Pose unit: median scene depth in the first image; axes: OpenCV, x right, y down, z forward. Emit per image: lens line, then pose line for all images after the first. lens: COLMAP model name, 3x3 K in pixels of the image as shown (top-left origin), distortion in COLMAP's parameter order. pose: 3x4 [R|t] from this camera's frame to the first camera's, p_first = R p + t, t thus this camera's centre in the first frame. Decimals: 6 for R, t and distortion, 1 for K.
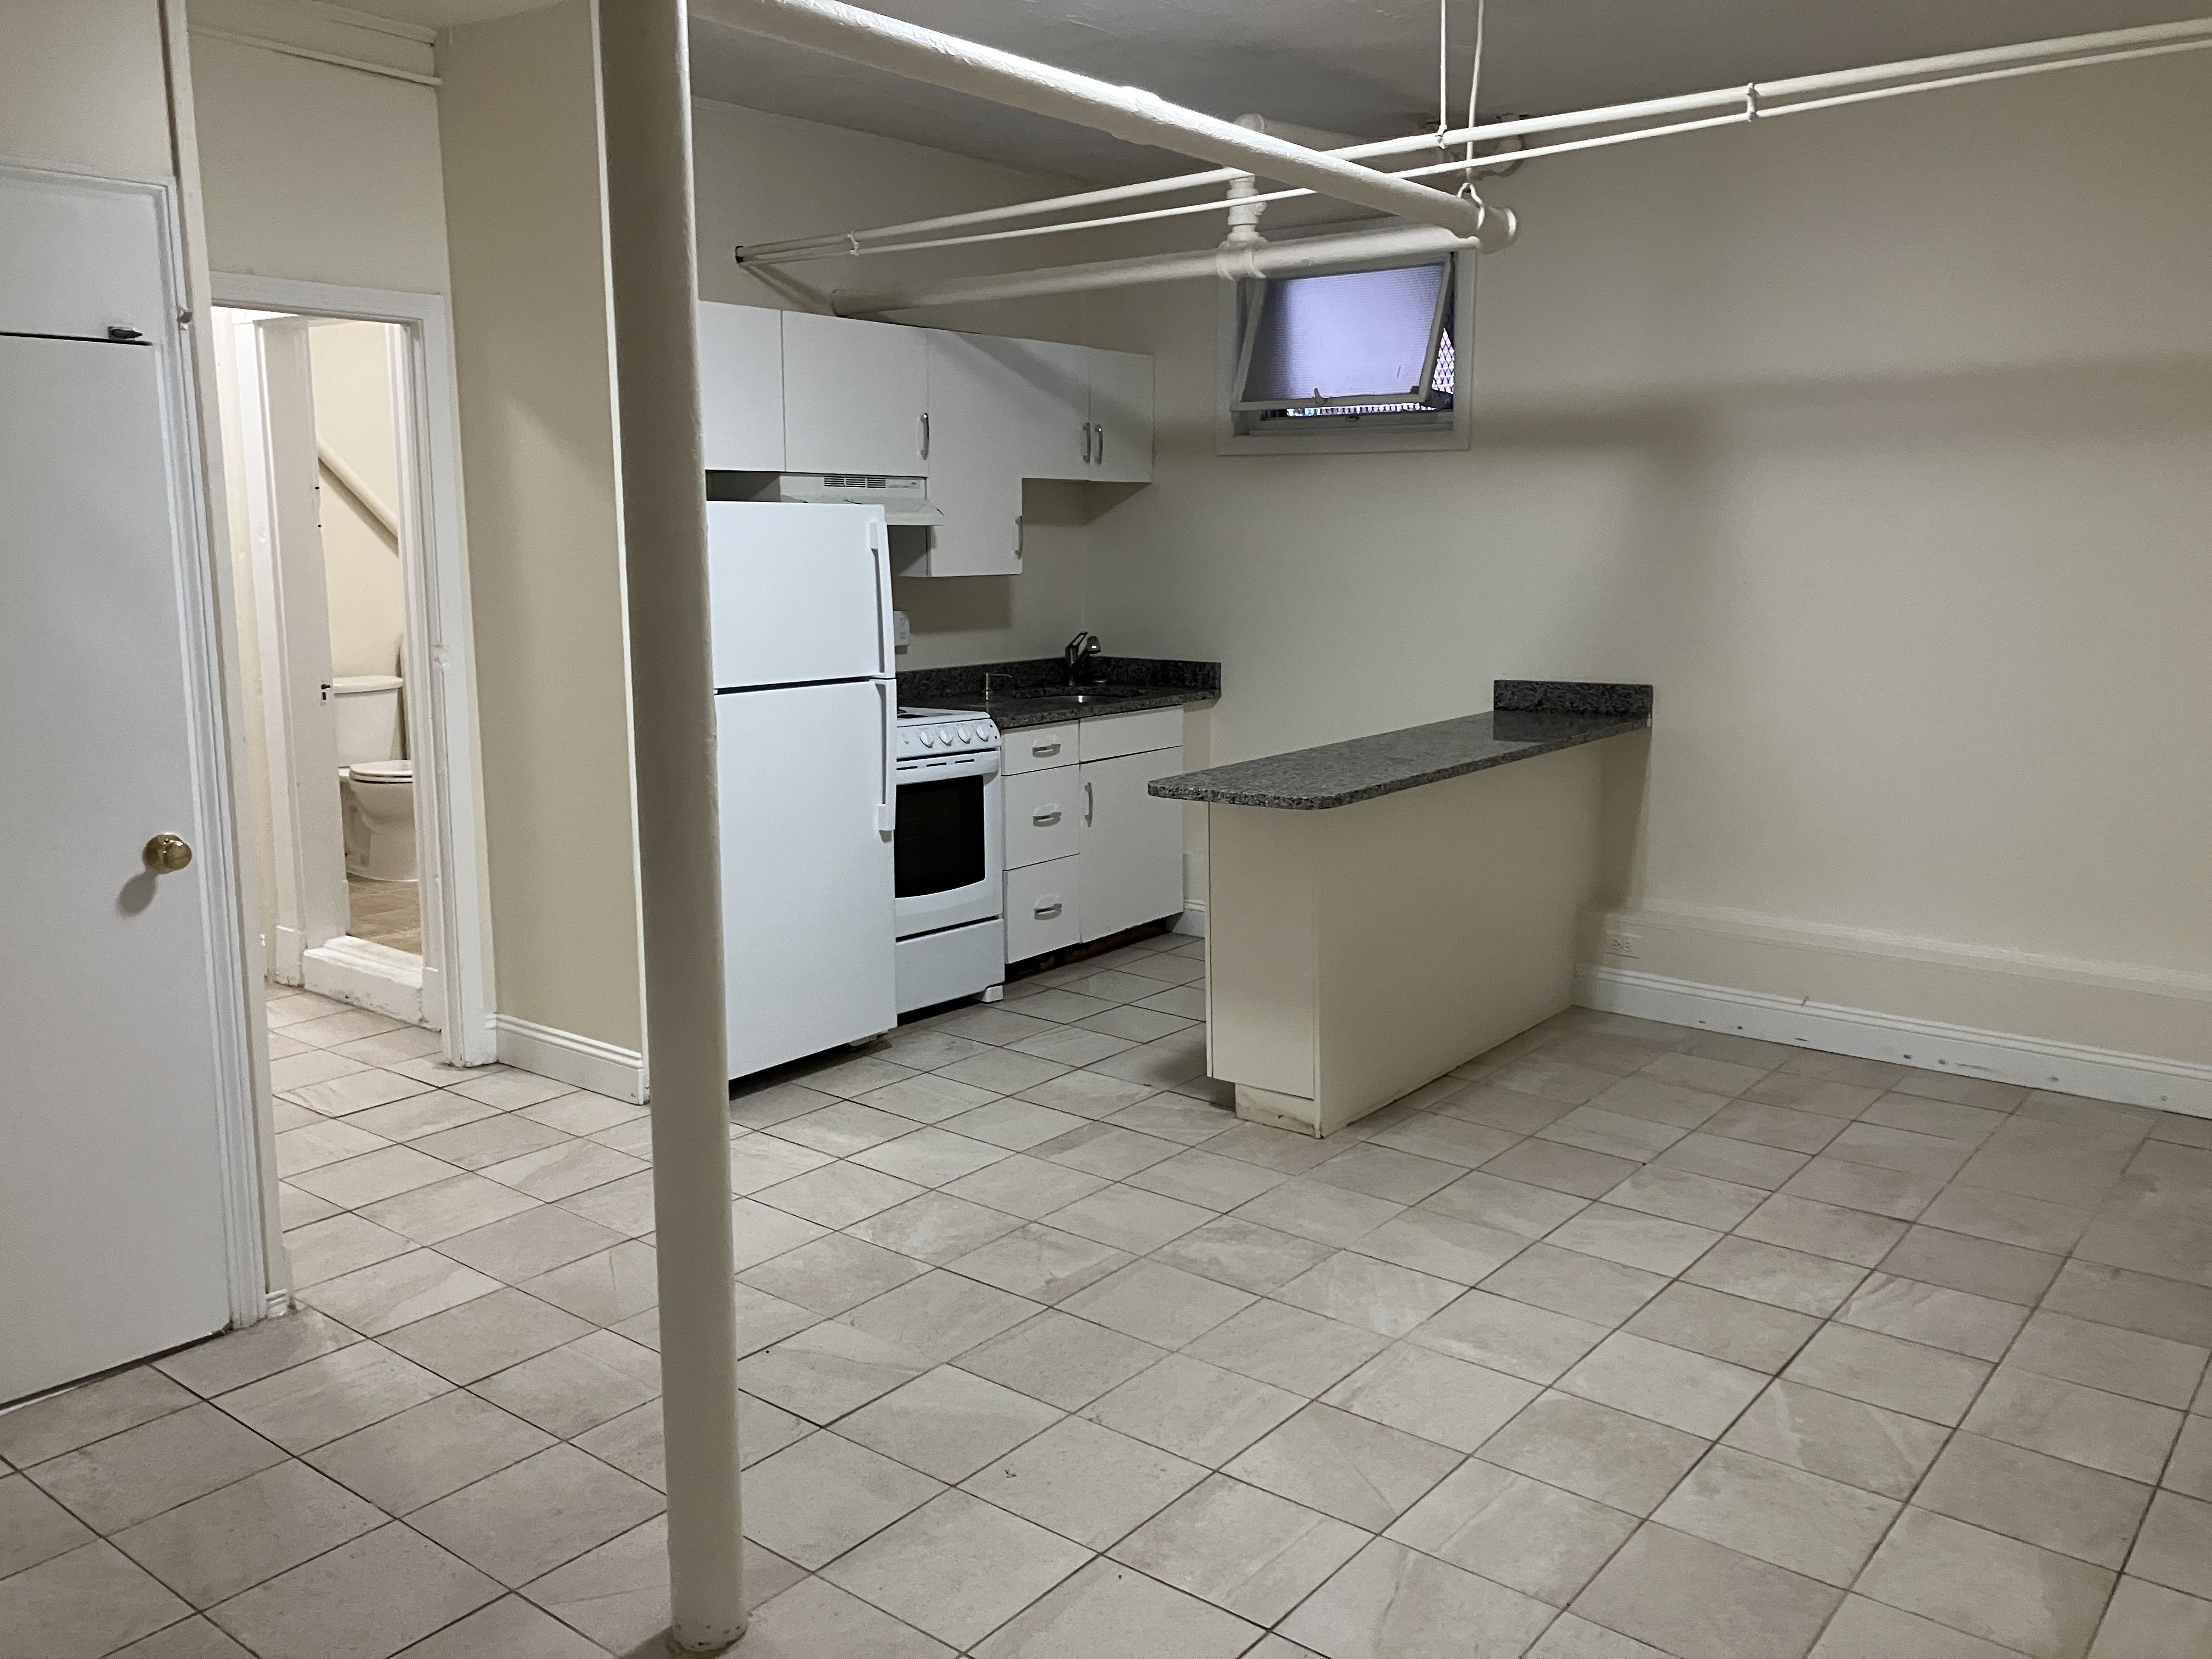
lens RADIAL K [[1786.8, 0, 1099.6], [0, 1786.8, 827.8], [0, 0, 1]] dist [0.007425, -0.004764]
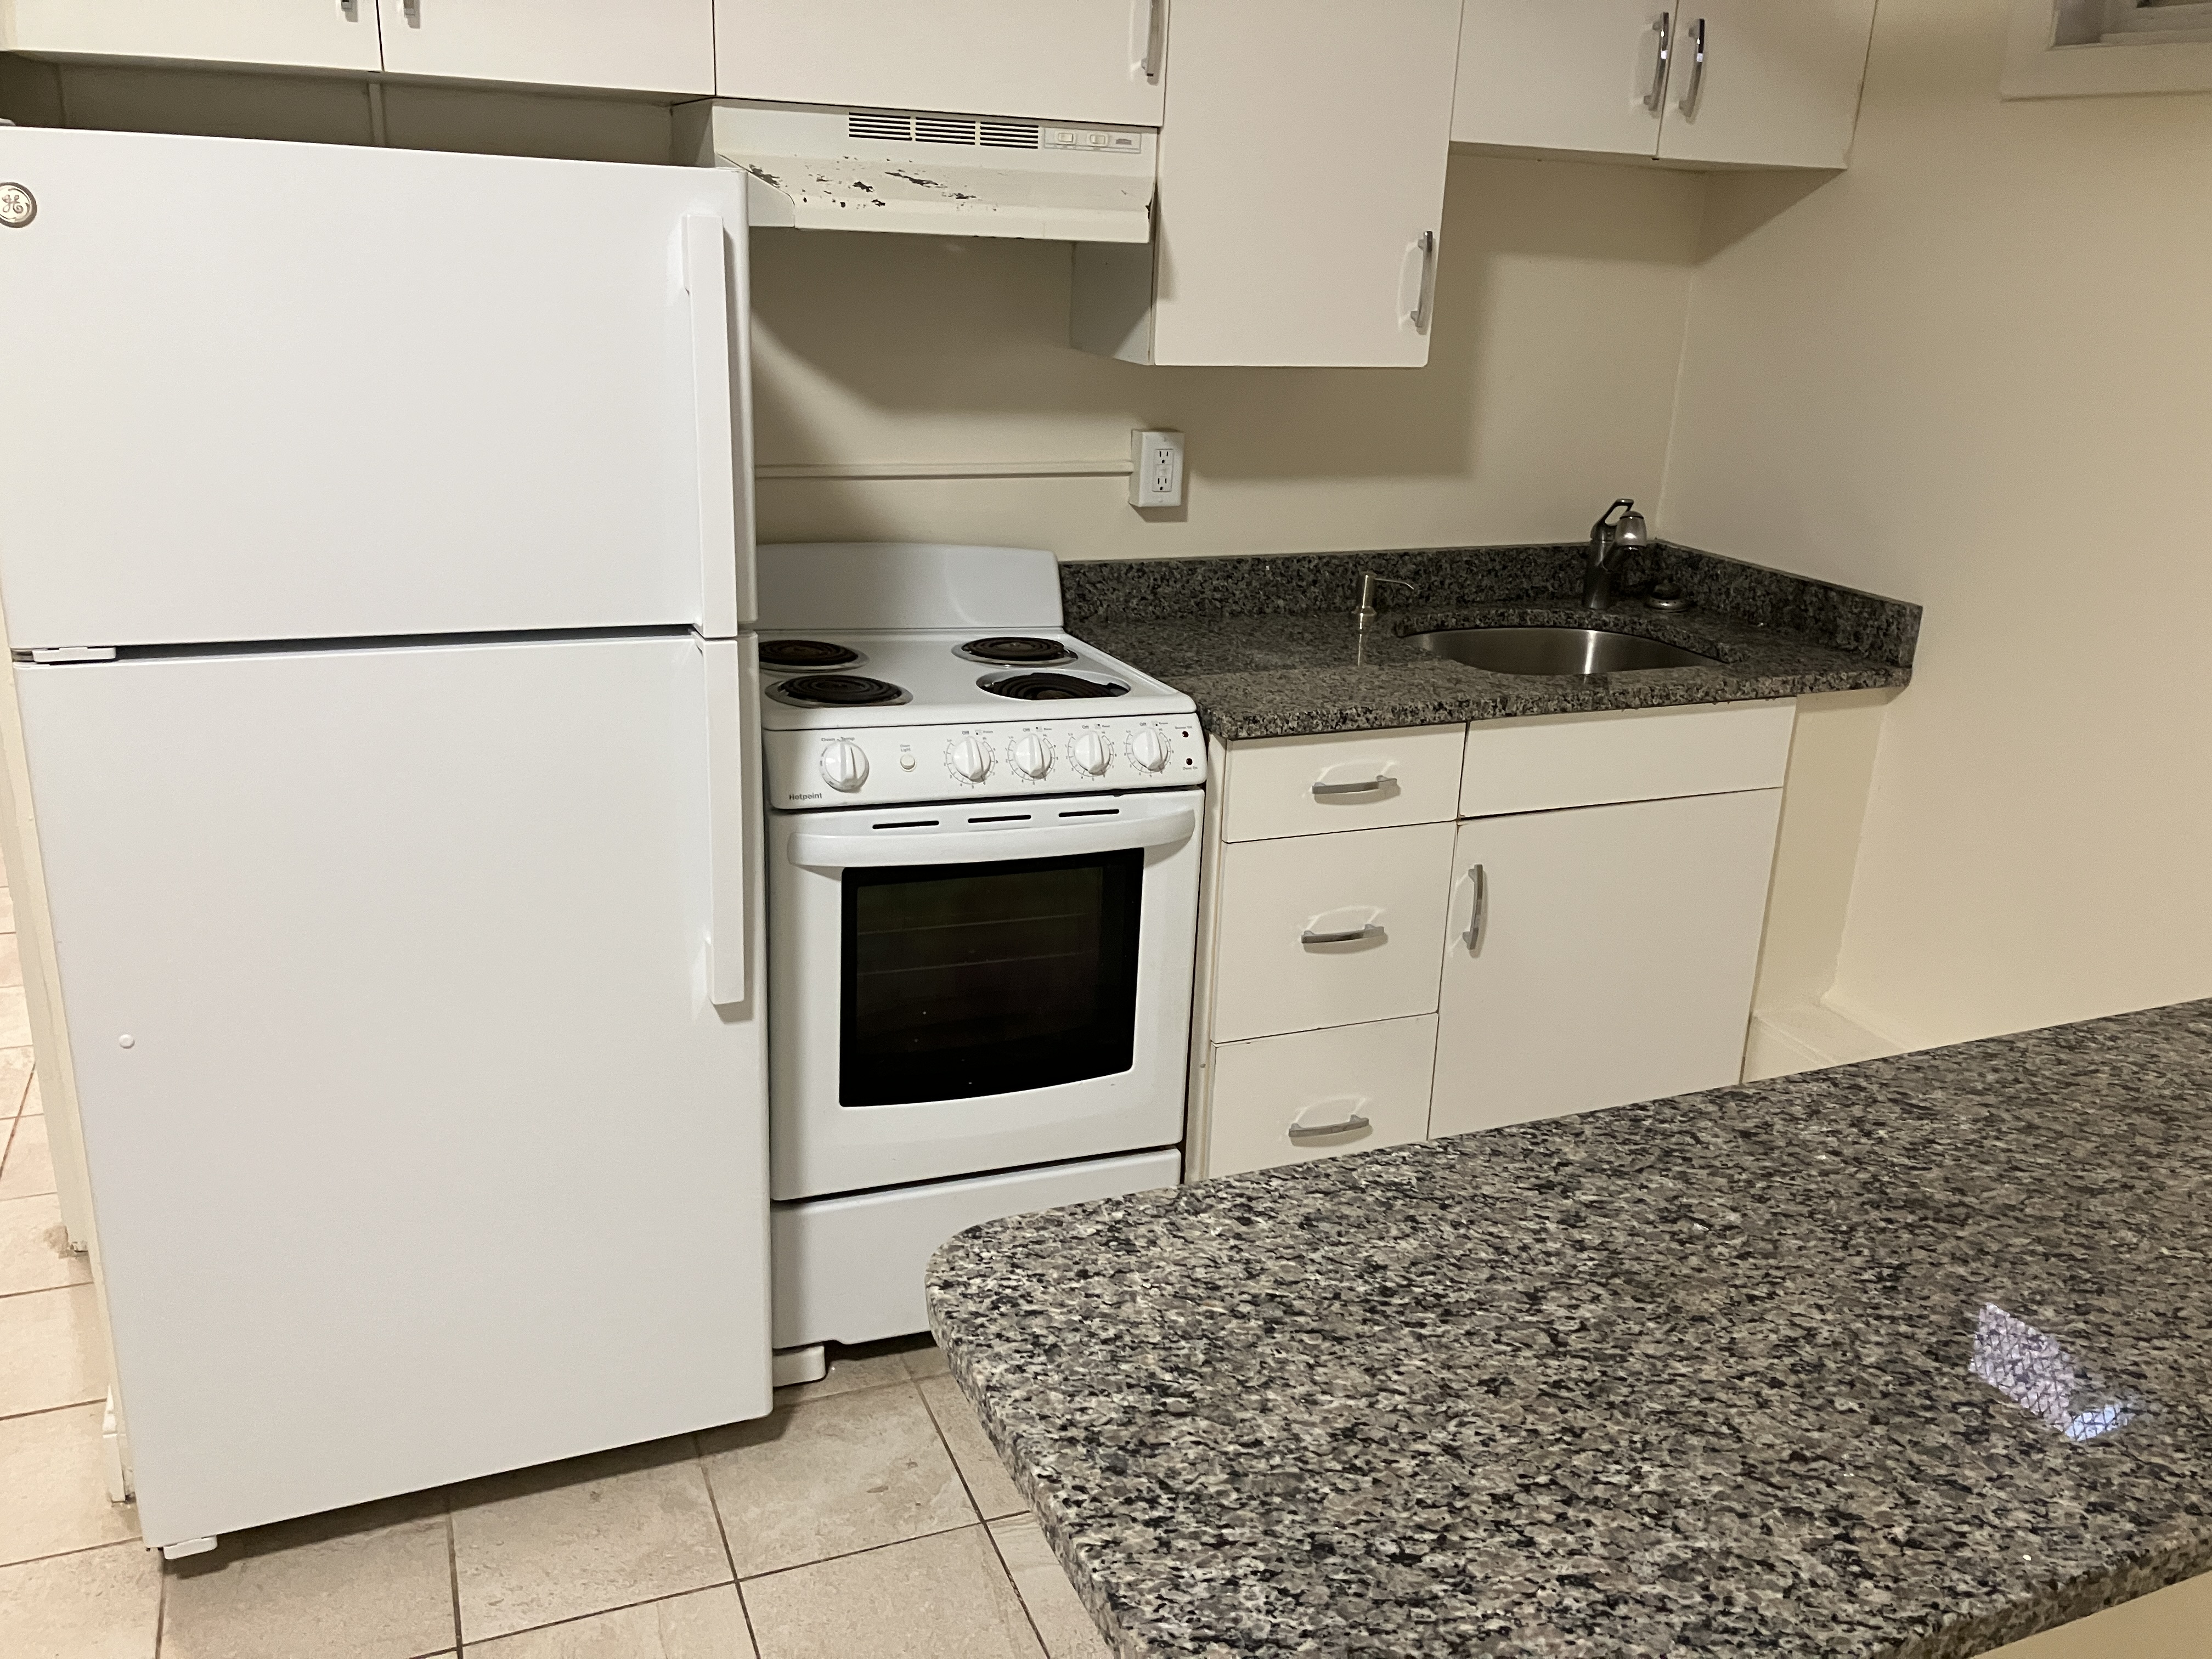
lens RADIAL K [[1786.8, 0, 1113.1], [0, 1786.8, 827.7], [0, 0, 1]] dist [0.007425, -0.004764]
pose [[0.866332, 0.189601, -0.462083, 0.121710], [-0.121496, 0.977356, 0.173243, -0.102724], [0.484467, -0.093945, 0.869751, 0.592855]]
